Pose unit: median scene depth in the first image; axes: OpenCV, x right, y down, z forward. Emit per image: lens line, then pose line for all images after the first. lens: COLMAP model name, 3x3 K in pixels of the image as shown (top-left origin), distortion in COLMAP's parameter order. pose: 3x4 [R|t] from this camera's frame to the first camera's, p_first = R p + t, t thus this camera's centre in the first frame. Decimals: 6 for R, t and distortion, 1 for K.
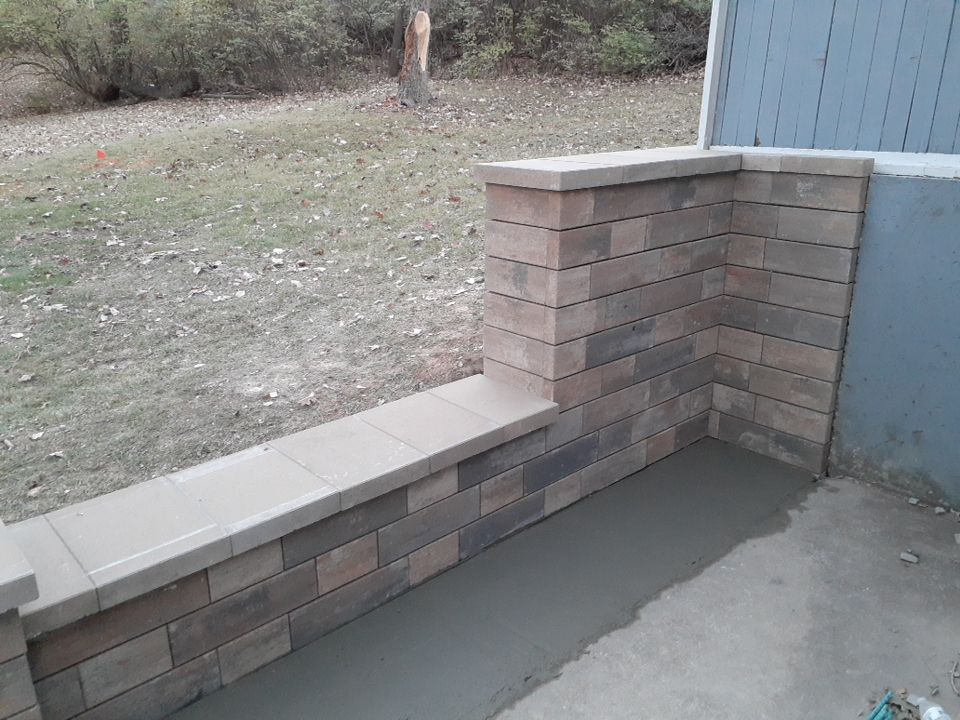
lens RADIAL K [[759.6, 0, 474.2], [0, 759.6, 351.7], [0, 0, 1]] dist [0.064533, -0.095425]
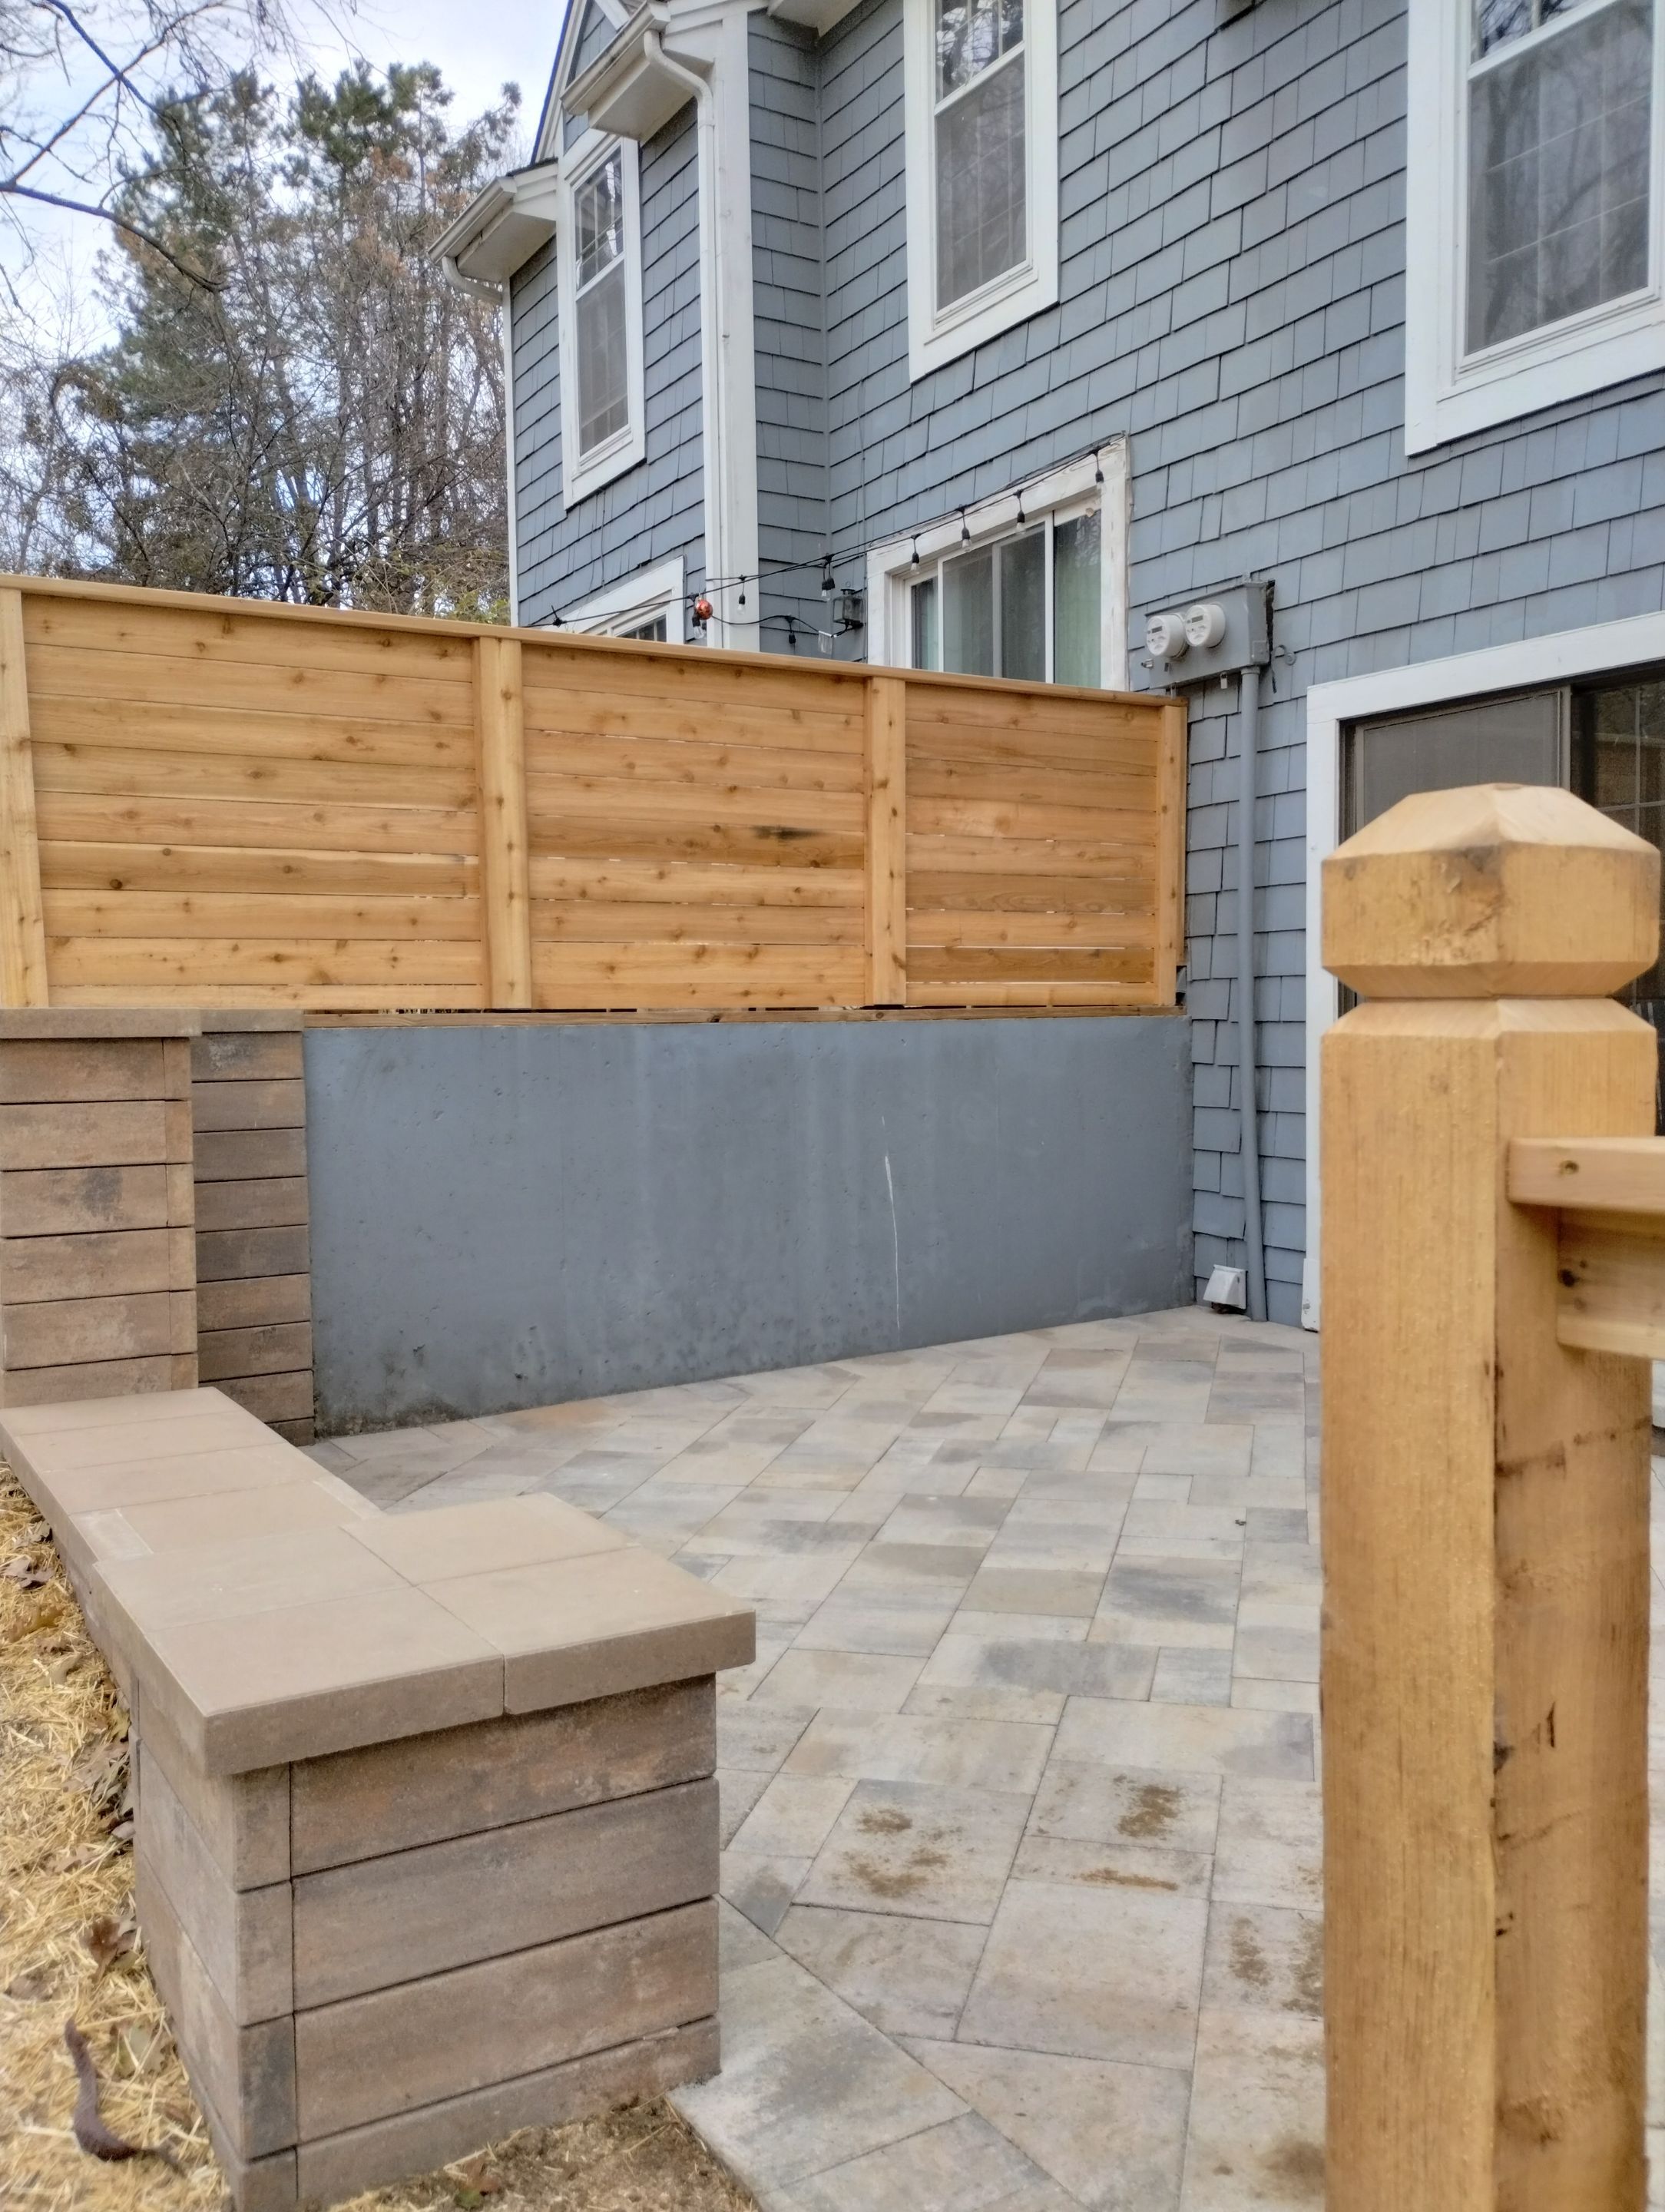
lens RADIAL K [[1829.7, 0, 834.1], [0, 1829.7, 1113.7], [0, 0, 1]] dist [0.058557, -0.068088]
pose [[0.184387, -0.048156, 0.981673, -1.165957], [0.318855, 0.947709, -0.013400, 0.039725], [-0.929695, 0.315483, 0.190100, 0.194564]]
